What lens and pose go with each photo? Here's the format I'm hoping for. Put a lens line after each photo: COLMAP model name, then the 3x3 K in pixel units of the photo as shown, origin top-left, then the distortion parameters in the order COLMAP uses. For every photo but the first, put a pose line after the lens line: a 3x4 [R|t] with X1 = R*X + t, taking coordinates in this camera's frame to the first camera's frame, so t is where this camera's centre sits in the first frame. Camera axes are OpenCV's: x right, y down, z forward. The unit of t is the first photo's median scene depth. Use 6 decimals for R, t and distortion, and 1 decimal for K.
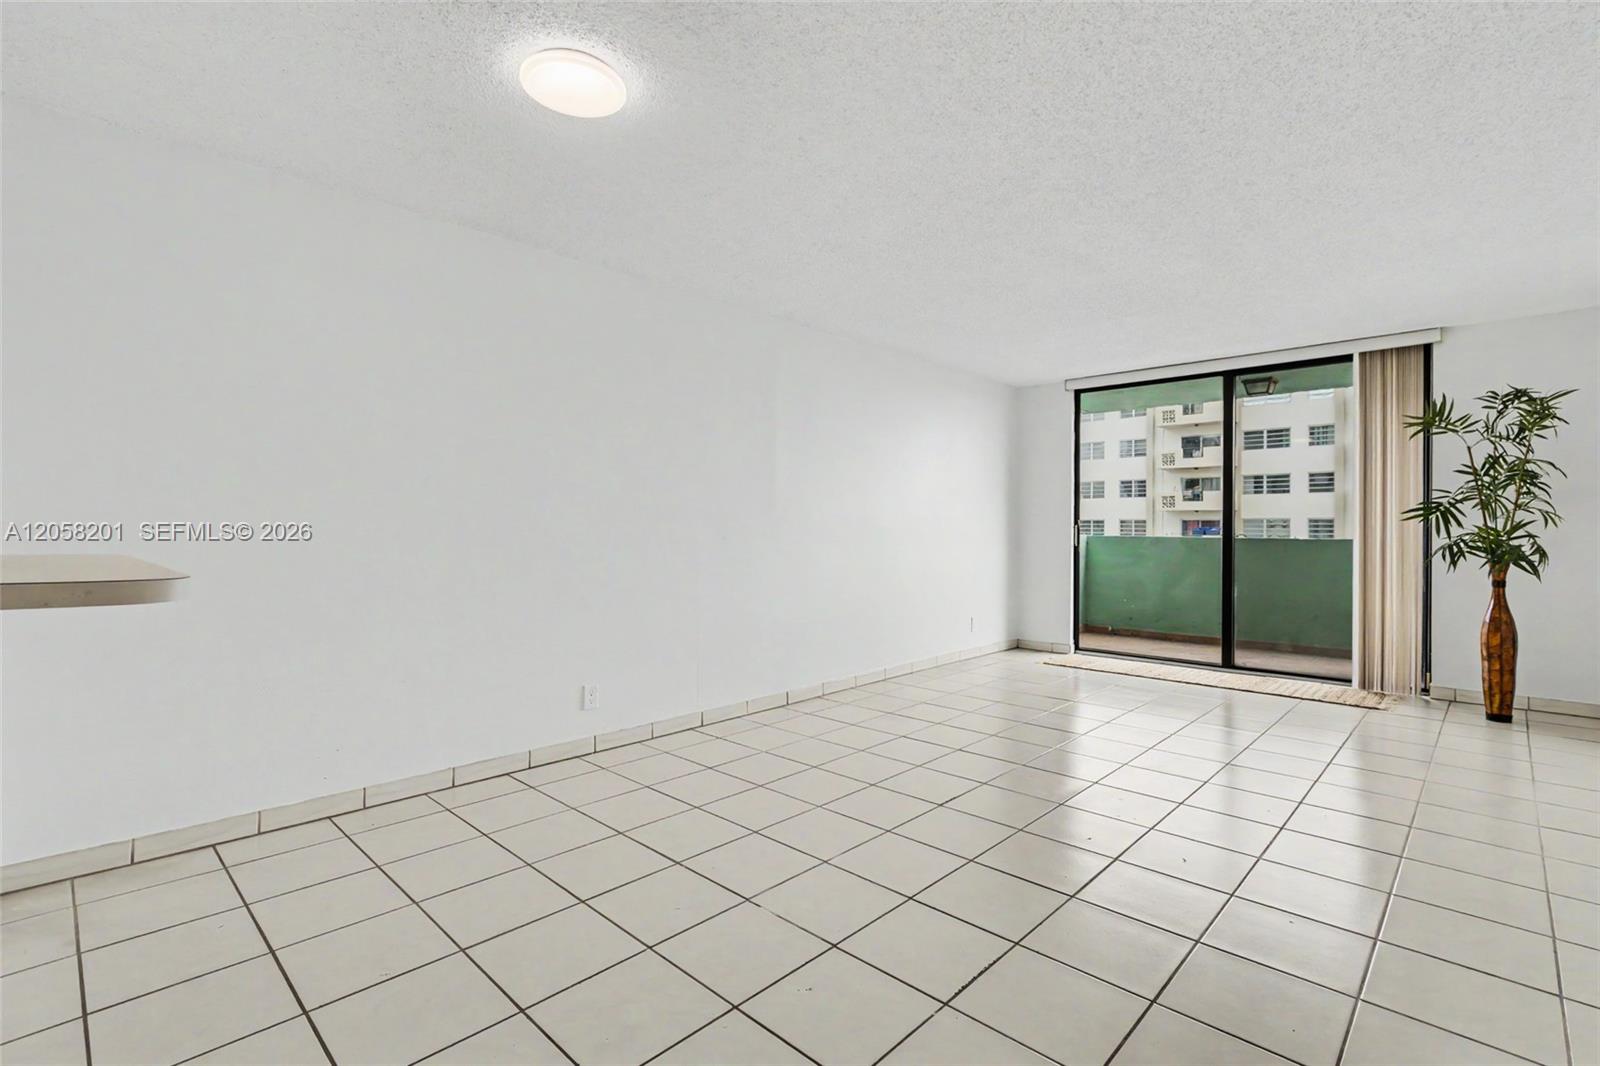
lens RADIAL K [[735.8, 0, 809.7], [0, 735.8, 529.7], [0, 0, 1]] dist [0.008496, -0.002122]
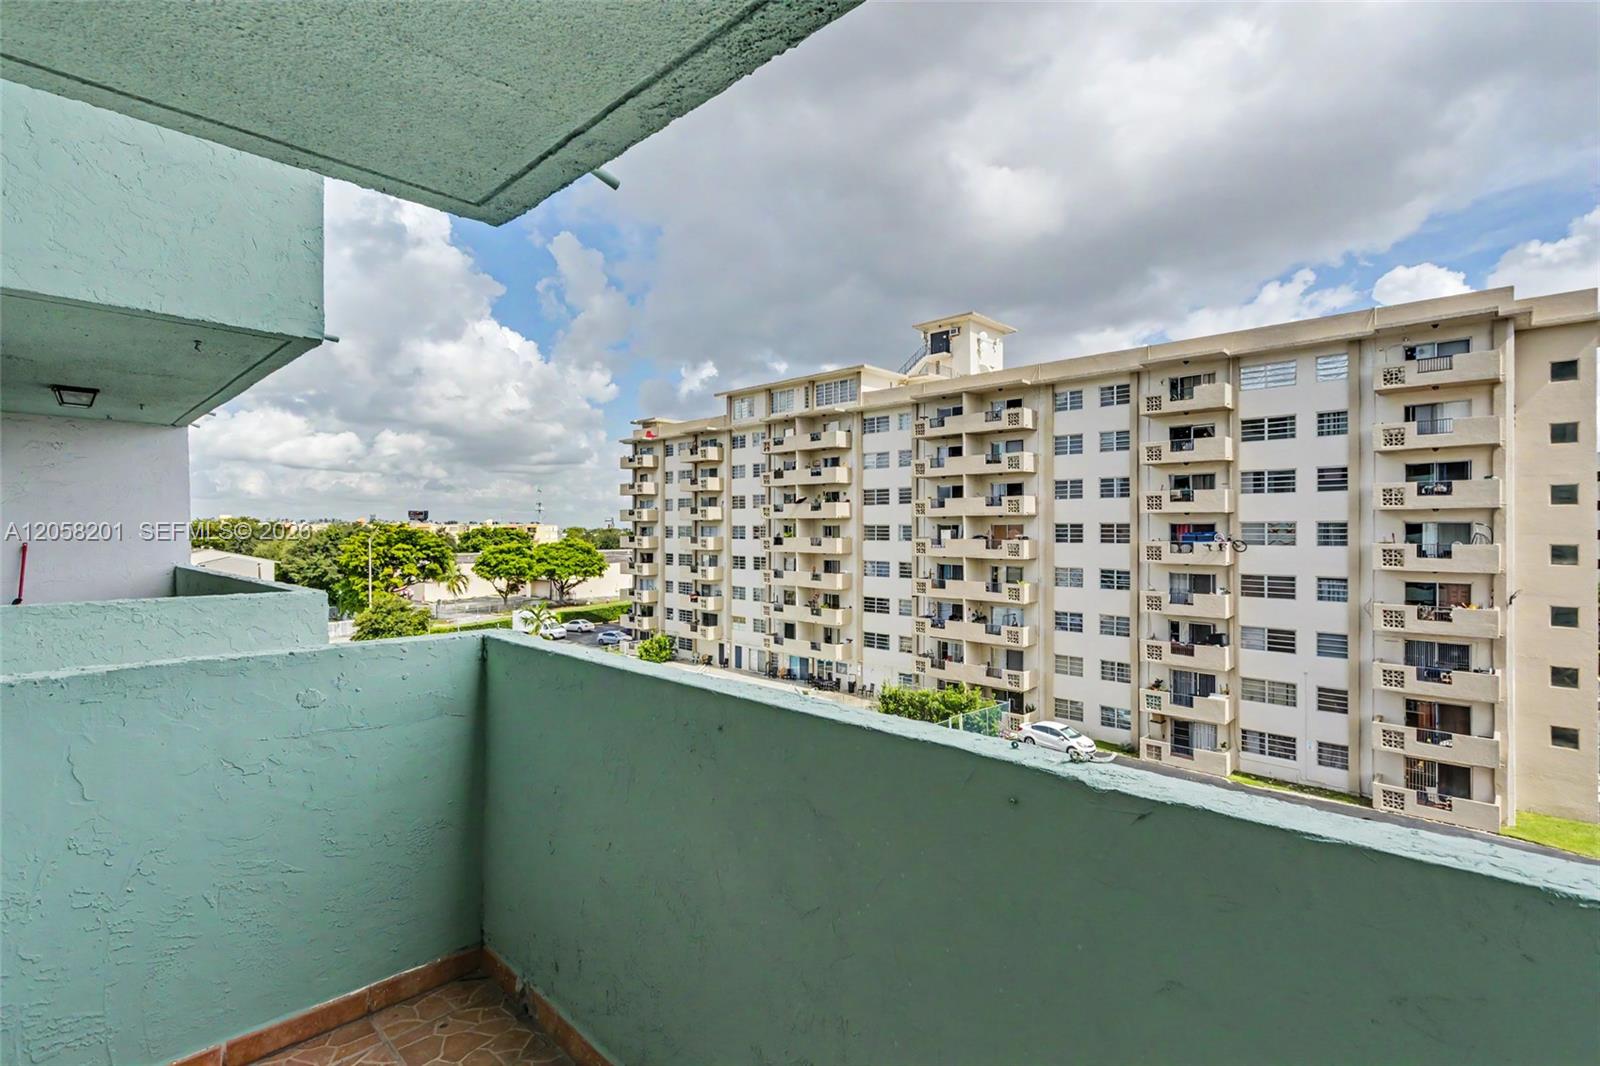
lens RADIAL K [[735.8, 0, 814.3], [0, 735.8, 527.9], [0, 0, 1]] dist [0.008496, -0.002122]
pose [[0.999987, -0.001376, -0.004991, 0.787165], [0.001350, 0.999985, -0.005309, -0.032924], [0.004998, 0.005302, 0.999973, 1.149355]]
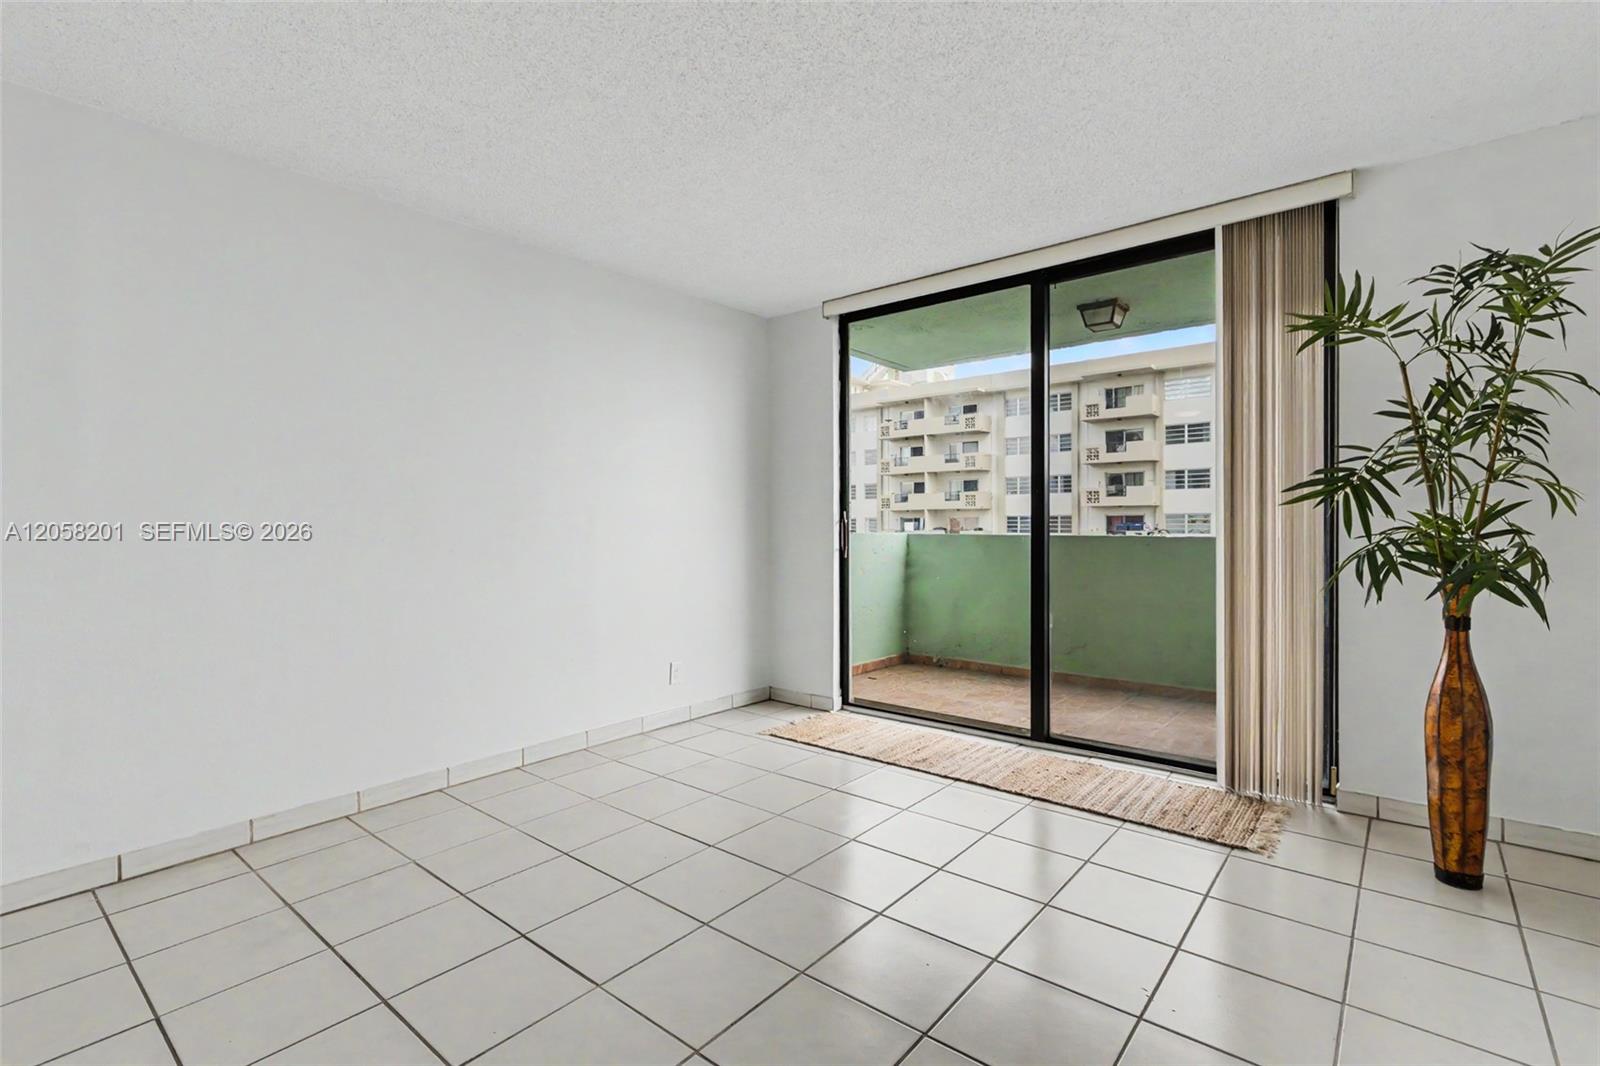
lens RADIAL K [[735.8, 0, 814.0], [0, 735.8, 529.5], [0, 0, 1]] dist [0.008496, -0.002122]
pose [[0.997131, -0.006409, 0.075427, 0.366651], [0.006231, 0.999977, 0.002604, 0.001958], [-0.075442, -0.002127, 0.997148, 0.429215]]
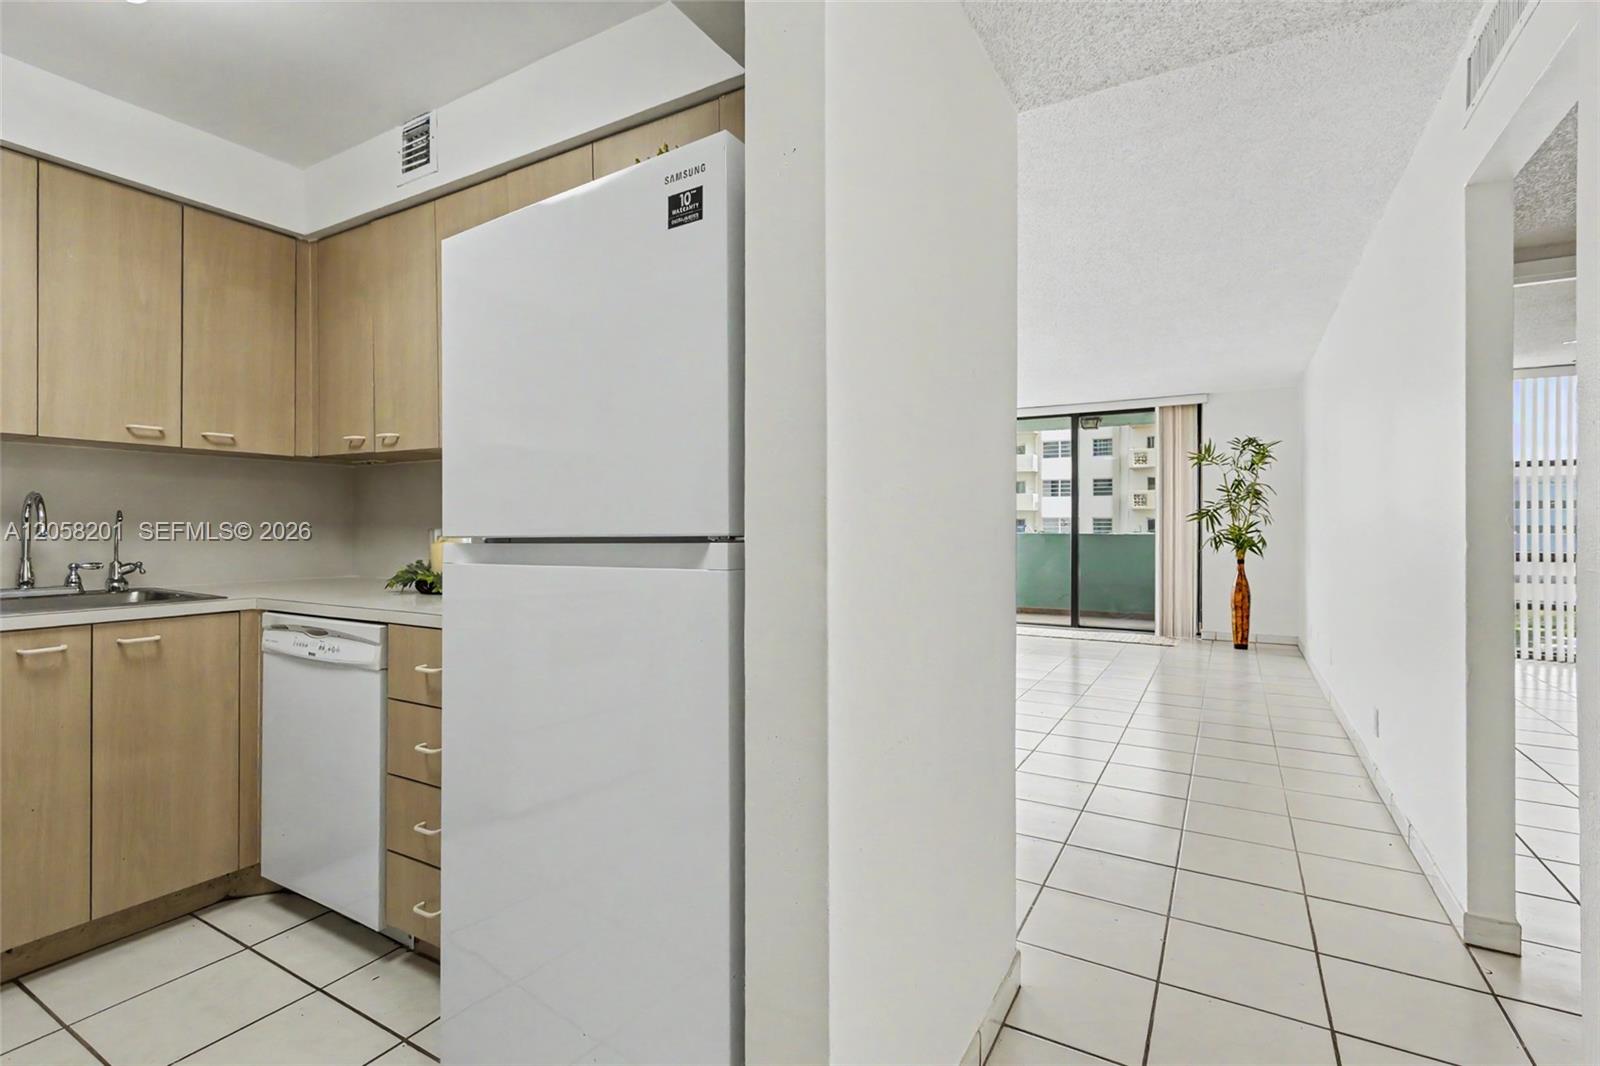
lens RADIAL K [[735.8, 0, 810.3], [0, 735.8, 529.6], [0, 0, 1]] dist [0.008496, -0.002122]
pose [[0.972451, -0.003792, 0.233075, -0.270330], [0.003461, 0.999992, 0.001828, -0.000701], [-0.233080, -0.000971, 0.972457, -0.260166]]
